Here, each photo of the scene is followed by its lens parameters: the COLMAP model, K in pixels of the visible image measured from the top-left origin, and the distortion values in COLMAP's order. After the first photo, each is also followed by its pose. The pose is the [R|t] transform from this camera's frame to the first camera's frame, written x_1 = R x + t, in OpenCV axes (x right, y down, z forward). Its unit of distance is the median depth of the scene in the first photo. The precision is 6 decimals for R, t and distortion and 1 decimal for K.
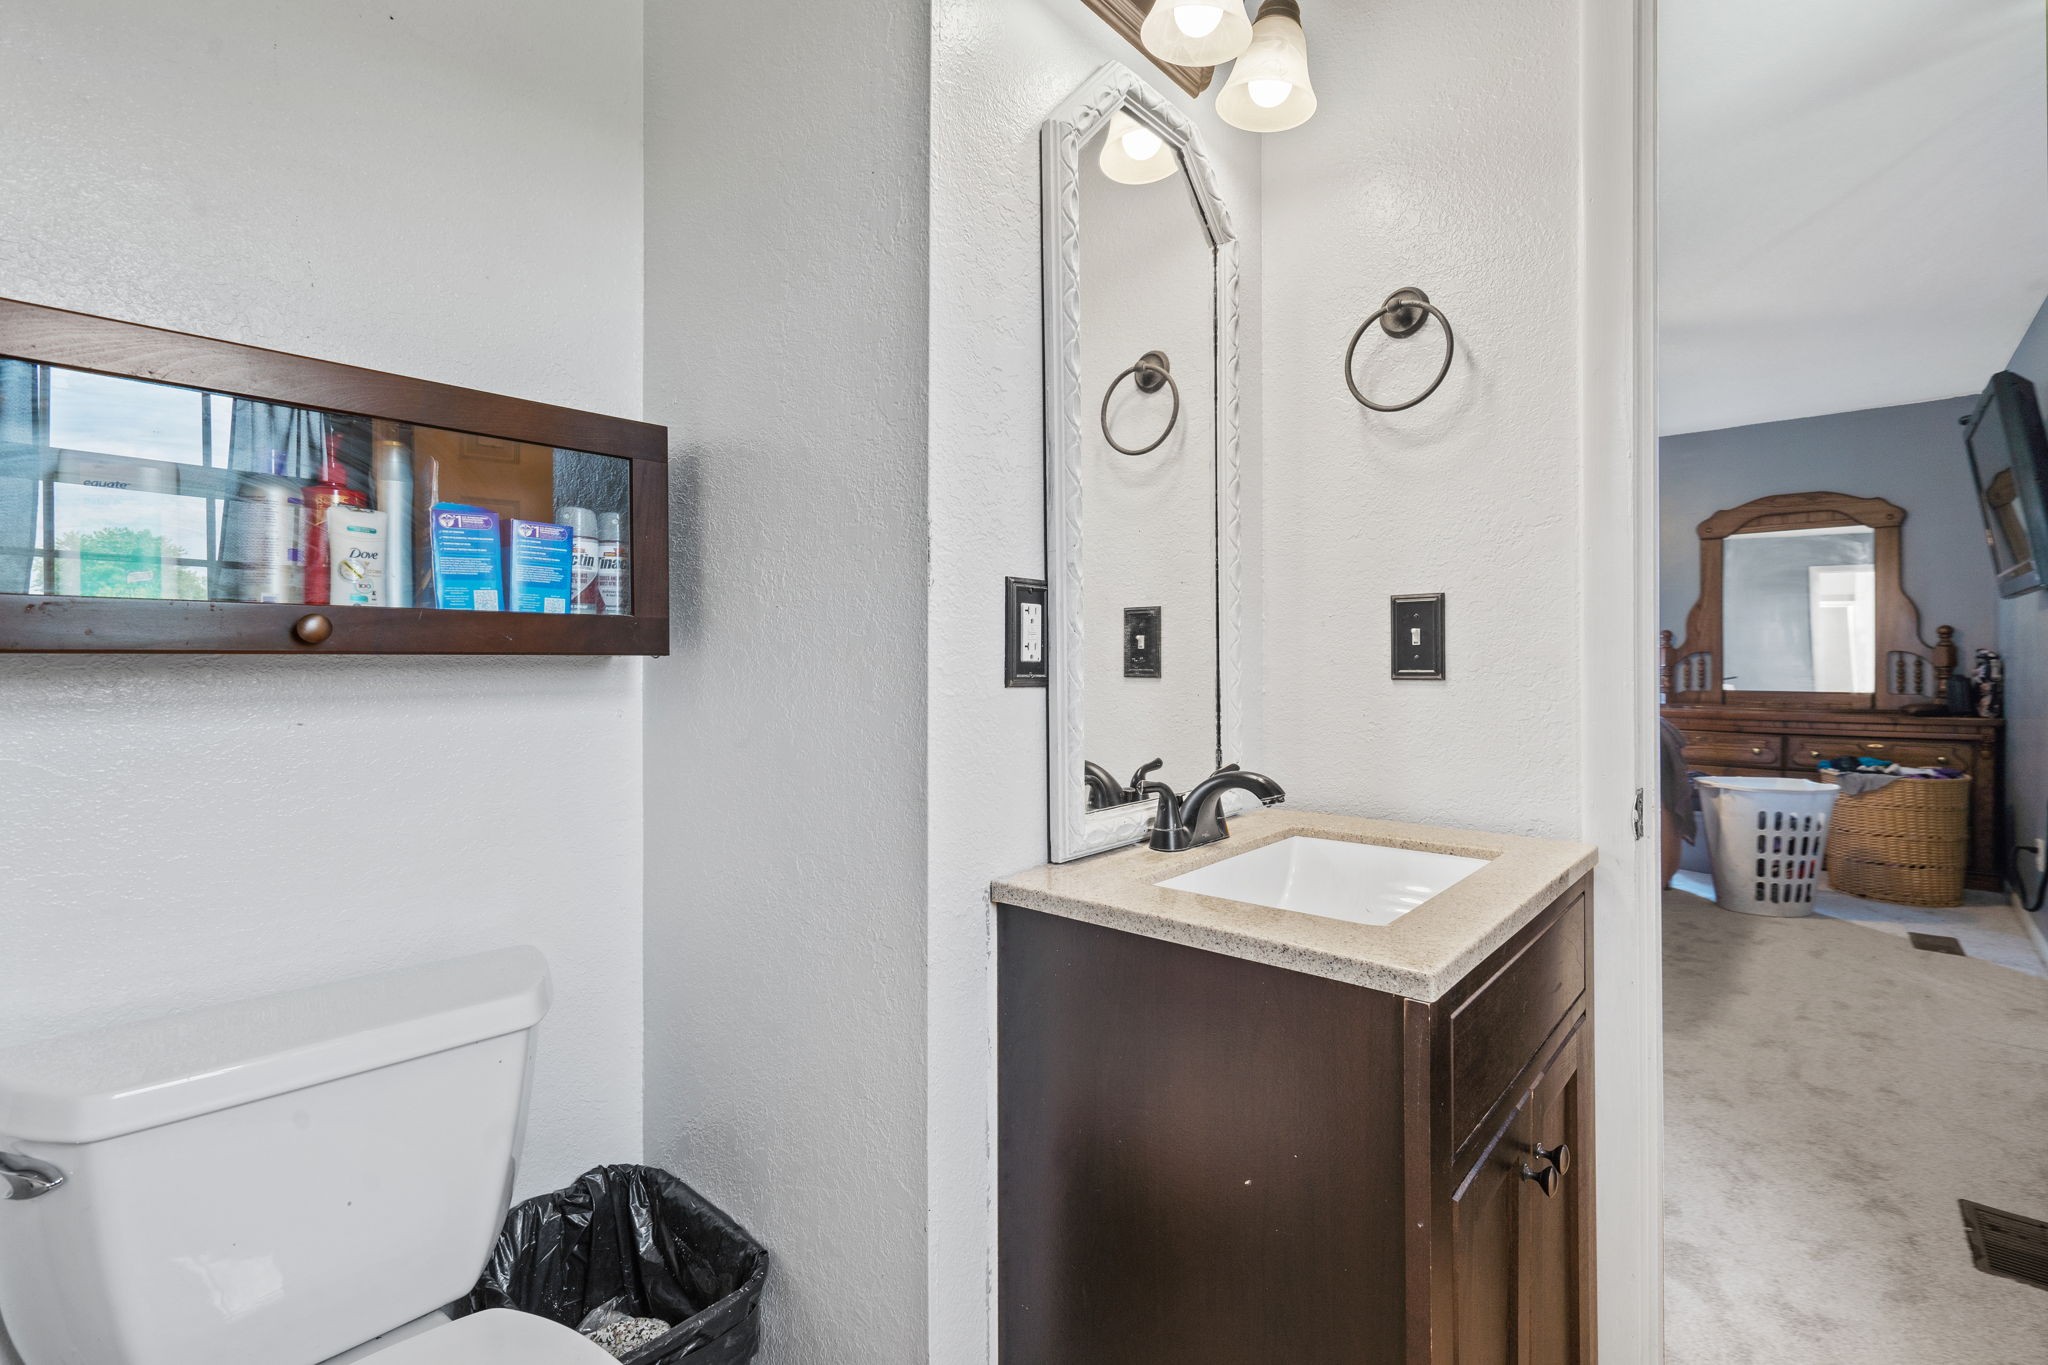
lens RADIAL K [[948.1, 0, 1025.9], [0, 948.1, 672.9], [0, 0, 1]] dist [-0.000728, 0.000657]
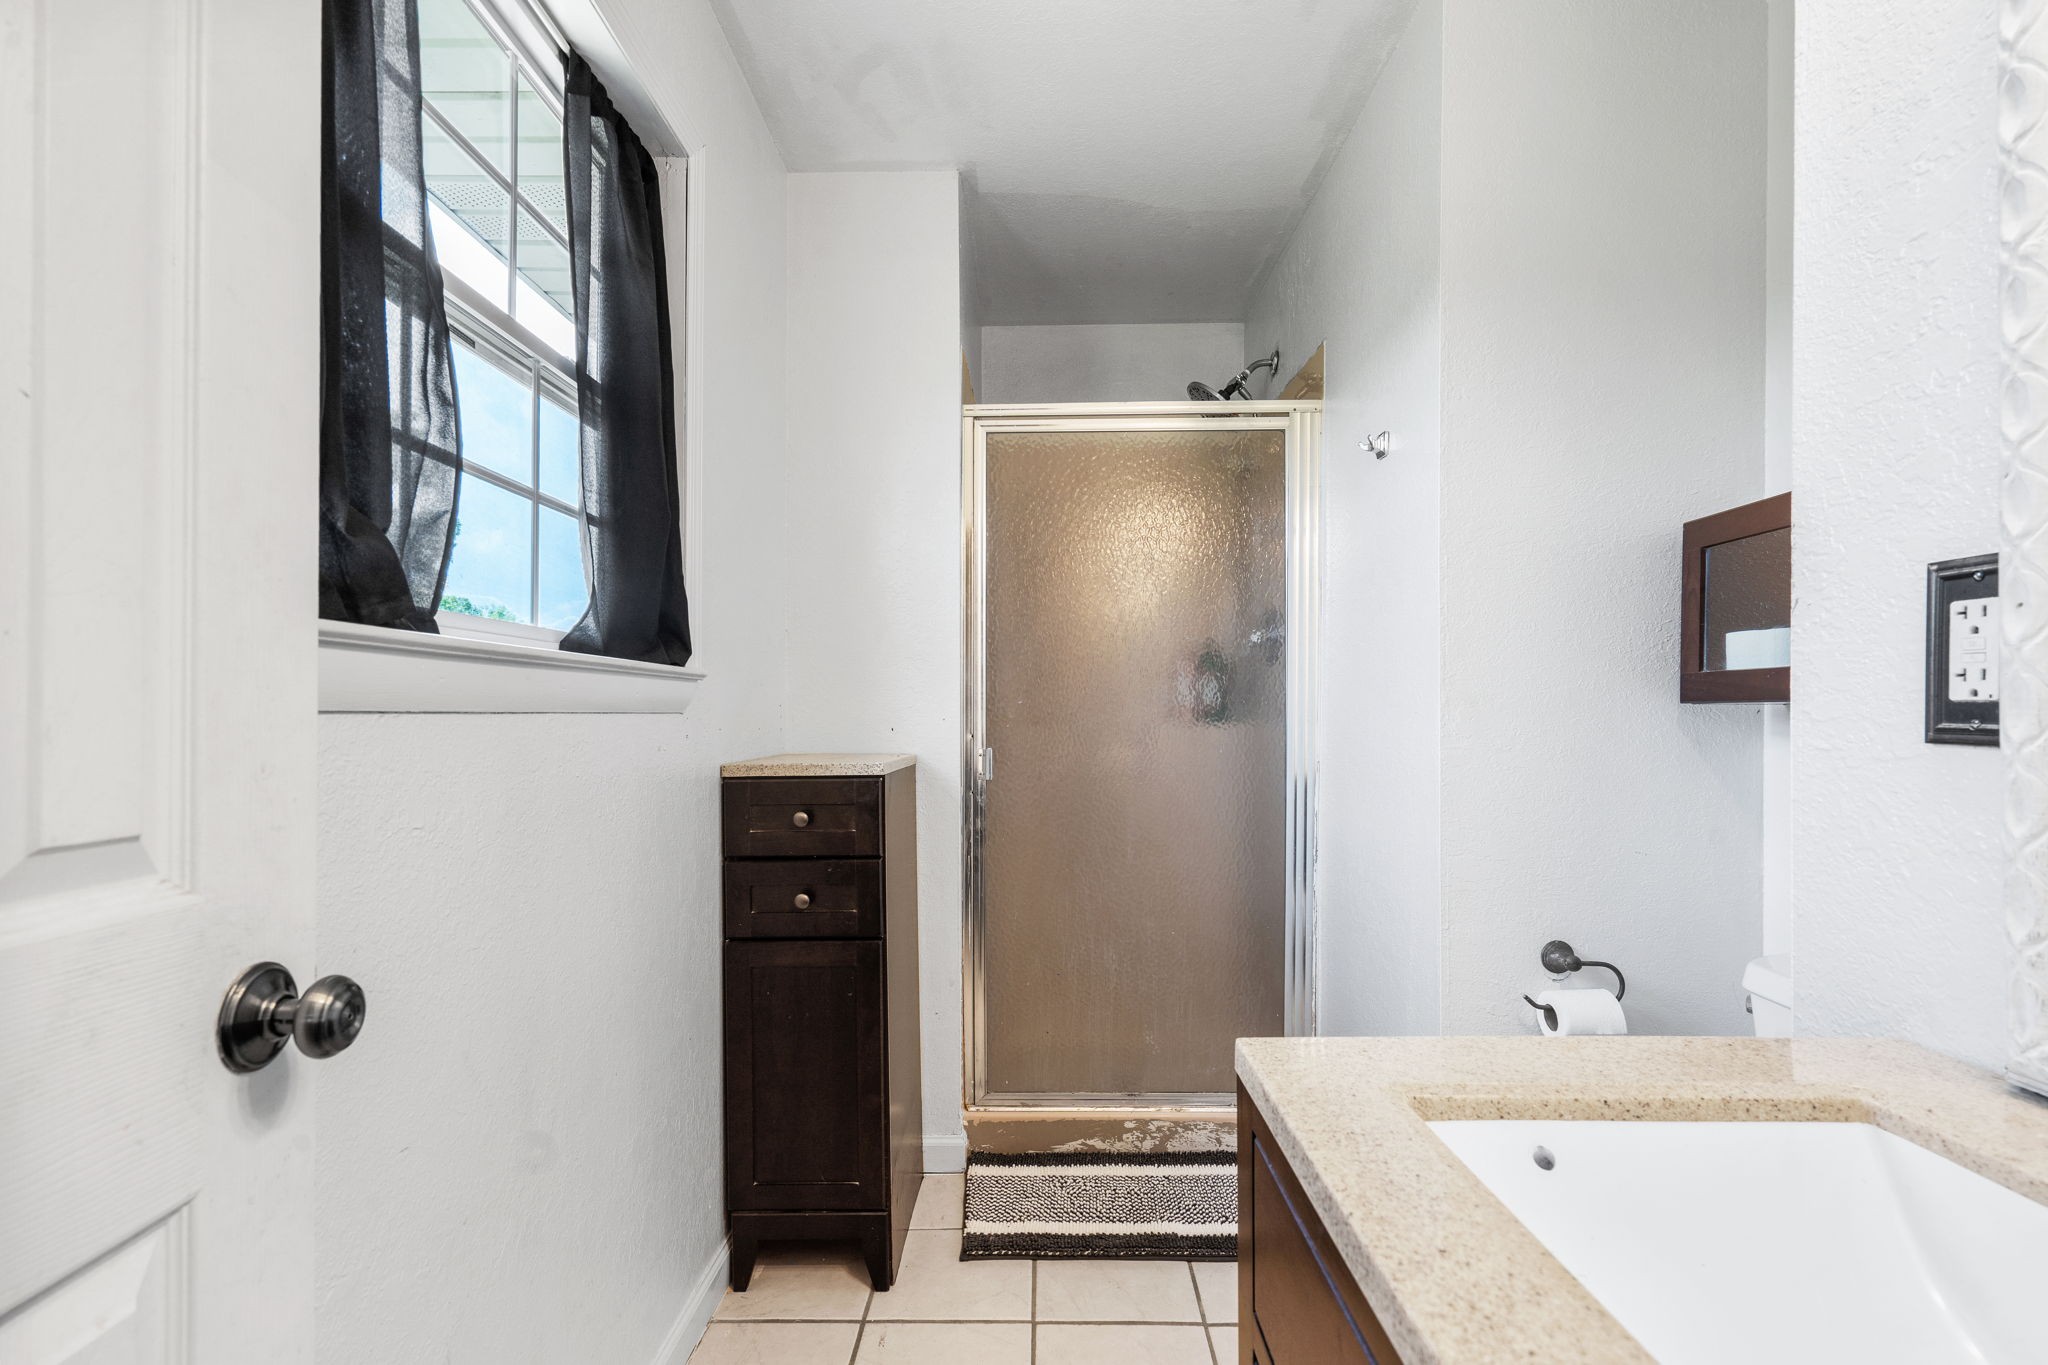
lens RADIAL K [[948.1, 0, 1025.9], [0, 948.1, 672.9], [0, 0, 1]] dist [-0.000728, 0.000657]
pose [[-0.765109, -0.028223, -0.643282, 0.413987], [-0.005344, 0.999283, -0.037487, -0.001879], [0.643879, -0.025244, -0.764711, 0.539925]]
